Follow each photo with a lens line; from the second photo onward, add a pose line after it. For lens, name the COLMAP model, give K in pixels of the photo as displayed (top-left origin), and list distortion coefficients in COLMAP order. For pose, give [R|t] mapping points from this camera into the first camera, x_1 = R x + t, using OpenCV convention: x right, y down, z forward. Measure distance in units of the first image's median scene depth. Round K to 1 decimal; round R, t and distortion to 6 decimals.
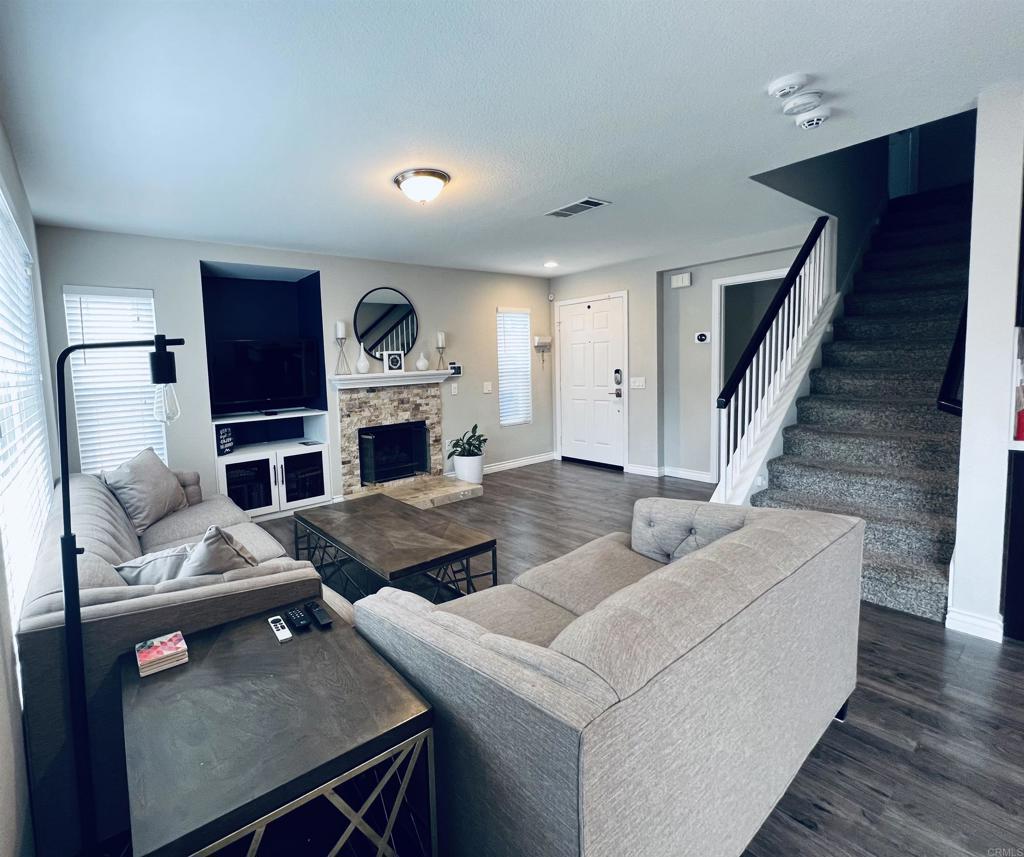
lens RADIAL K [[481.1, 0, 418.4], [0, 481.1, 406.6], [0, 0, 1]] dist [0.003912, 0.001114]
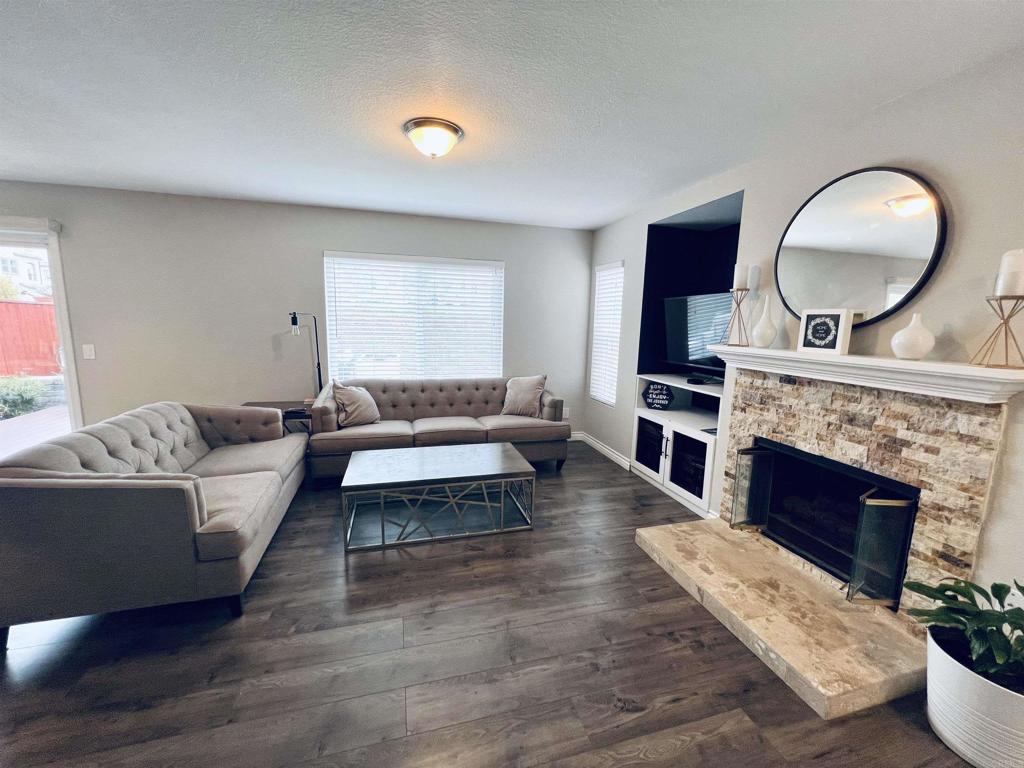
lens RADIAL K [[410.7, 0, 513.8], [0, 410.7, 383.0], [0, 0, 1]] dist [-0.001705, 0.000682]
pose [[-0.328463, 0.169663, -0.929154, 0.430373], [-0.097803, 0.972337, 0.212122, -0.095470], [0.939439, 0.160549, -0.302783, 0.802411]]
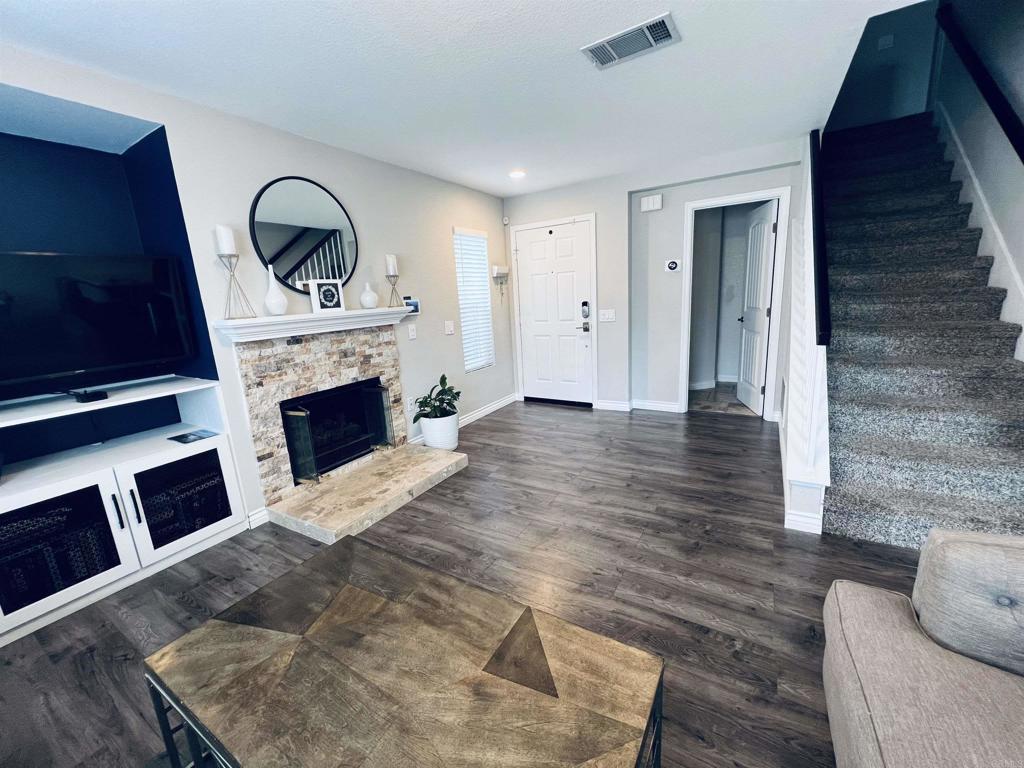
lens RADIAL K [[410.7, 0, 509.2], [0, 410.7, 384.3], [0, 0, 1]] dist [-0.001705, 0.000682]
pose [[0.914801, -0.099656, 0.391419, -0.052794], [0.057060, 0.991251, 0.119017, -0.023893], [-0.399855, -0.086543, 0.912484, 0.352975]]
